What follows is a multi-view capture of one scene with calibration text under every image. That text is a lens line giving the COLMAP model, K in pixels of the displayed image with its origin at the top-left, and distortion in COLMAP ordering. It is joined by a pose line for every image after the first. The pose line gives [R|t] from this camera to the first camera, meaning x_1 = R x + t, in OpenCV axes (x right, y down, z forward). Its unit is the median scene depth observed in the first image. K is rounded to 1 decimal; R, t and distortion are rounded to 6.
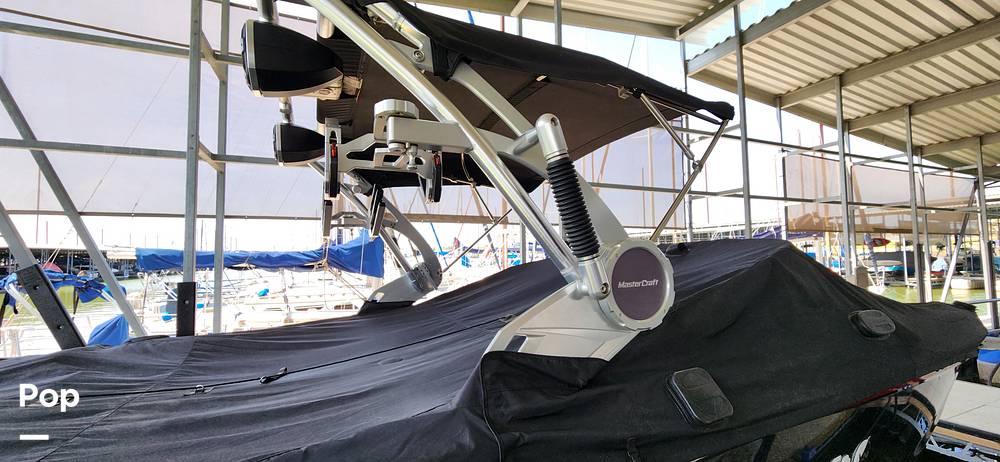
lens RADIAL K [[400.2, 0, 500.0], [0, 400.2, 231.0], [0, 0, 1]] dist [0.003641, 0.000362]
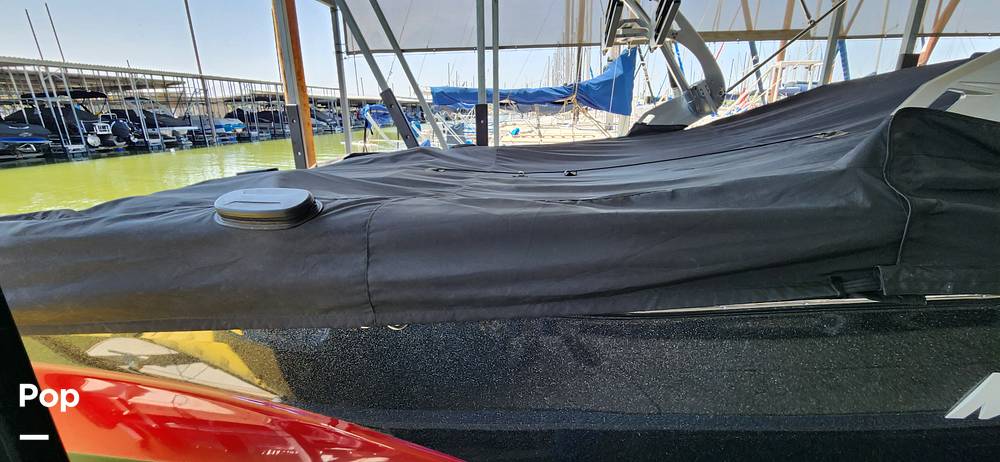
lens RADIAL K [[406.3, 0, 500.0], [0, 406.3, 231.0], [0, 0, 1]] dist [-0.003336, -0.000507]
pose [[0.868313, 0.141950, -0.475272, -0.139696], [0.026865, 0.943311, 0.330822, 0.107417], [0.495289, -0.300025, 0.815275, -0.070844]]
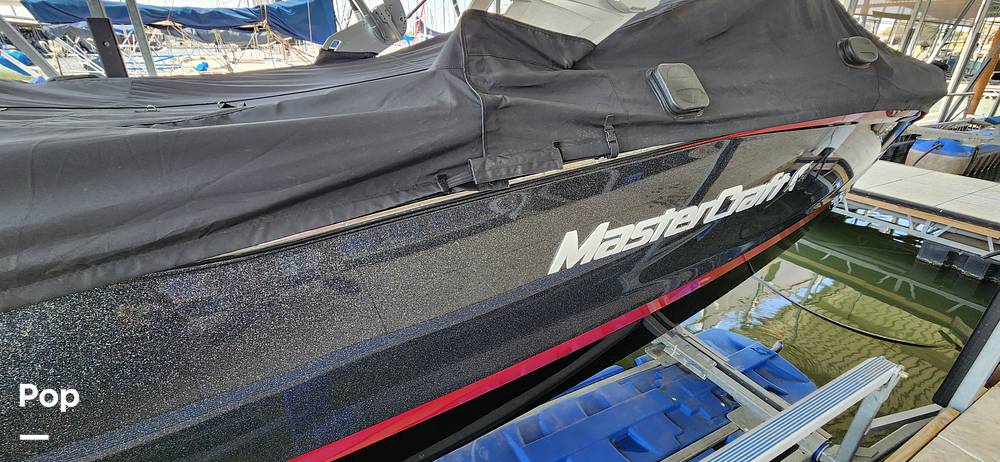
lens RADIAL K [[400.2, 0, 500.0], [0, 400.2, 231.0], [0, 0, 1]] dist [0.003641, 0.000362]
pose [[0.996873, -0.005170, 0.078846, -0.014421], [-0.031183, 0.891122, 0.452692, 0.148101], [-0.072601, -0.453735, 0.888174, -0.005786]]
